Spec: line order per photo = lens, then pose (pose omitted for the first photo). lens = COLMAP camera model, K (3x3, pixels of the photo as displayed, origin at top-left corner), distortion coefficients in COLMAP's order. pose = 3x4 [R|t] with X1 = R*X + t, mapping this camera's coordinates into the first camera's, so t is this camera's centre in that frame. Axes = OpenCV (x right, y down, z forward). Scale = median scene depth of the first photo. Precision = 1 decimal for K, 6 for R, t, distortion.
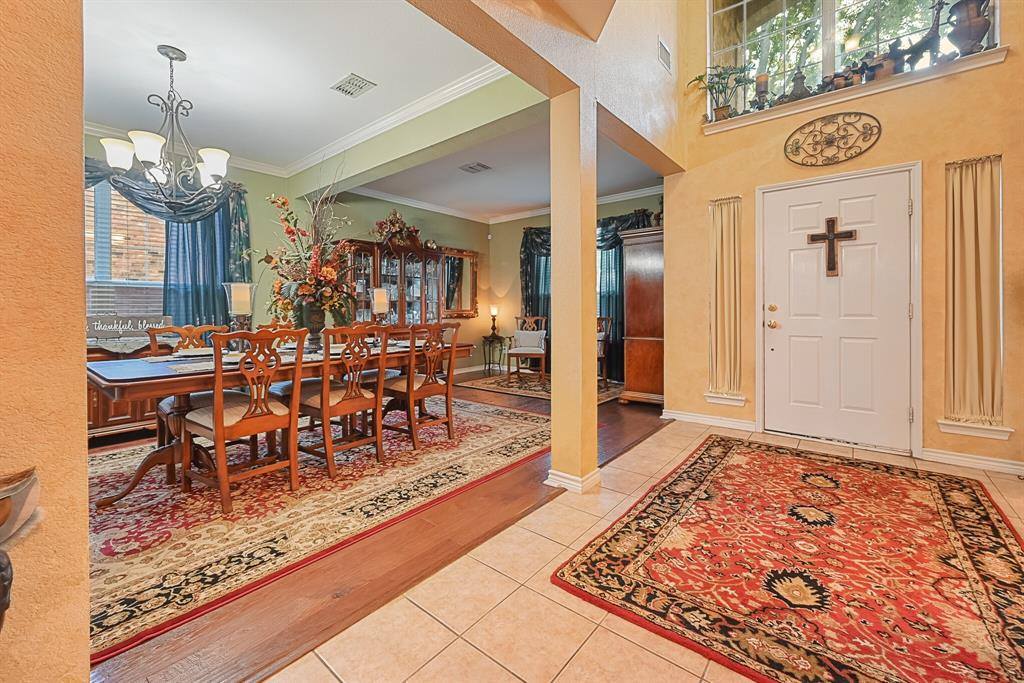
lens RADIAL K [[409.2, 0, 513.5], [0, 409.2, 304.5], [0, 0, 1]] dist [0.000614, -0.000268]
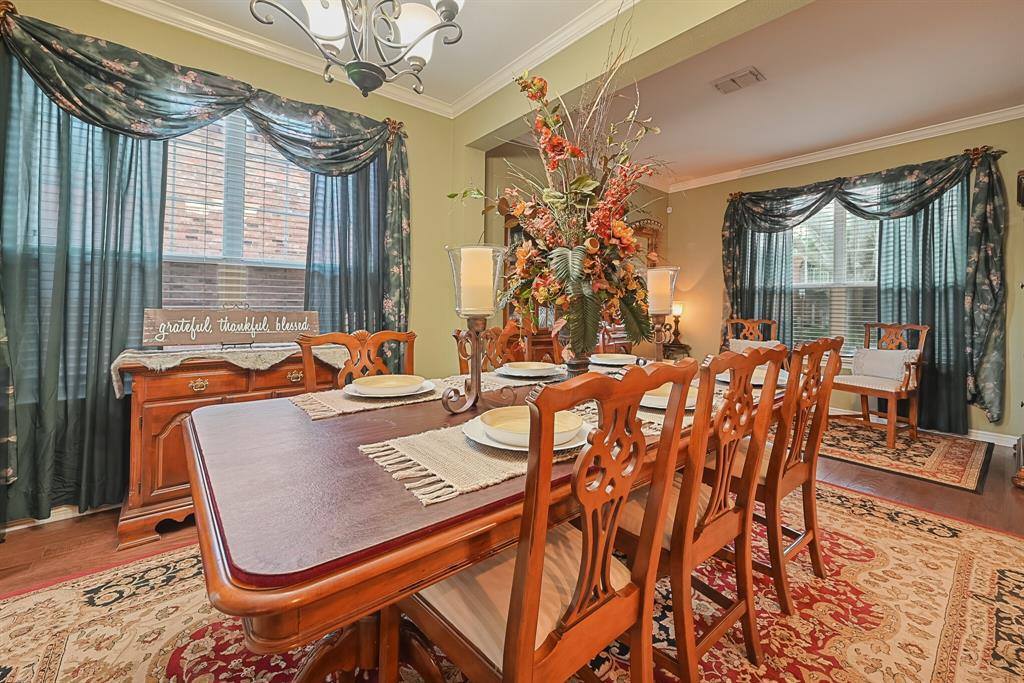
lens RADIAL K [[409.2, 0, 499.8], [0, 409.2, 297.9], [0, 0, 1]] dist [0.000614, -0.000268]
pose [[0.974953, 0.013083, -0.222024, -0.367889], [-0.014552, 0.999882, -0.004980, 0.005719], [0.221933, 0.008086, 0.975028, 0.383446]]
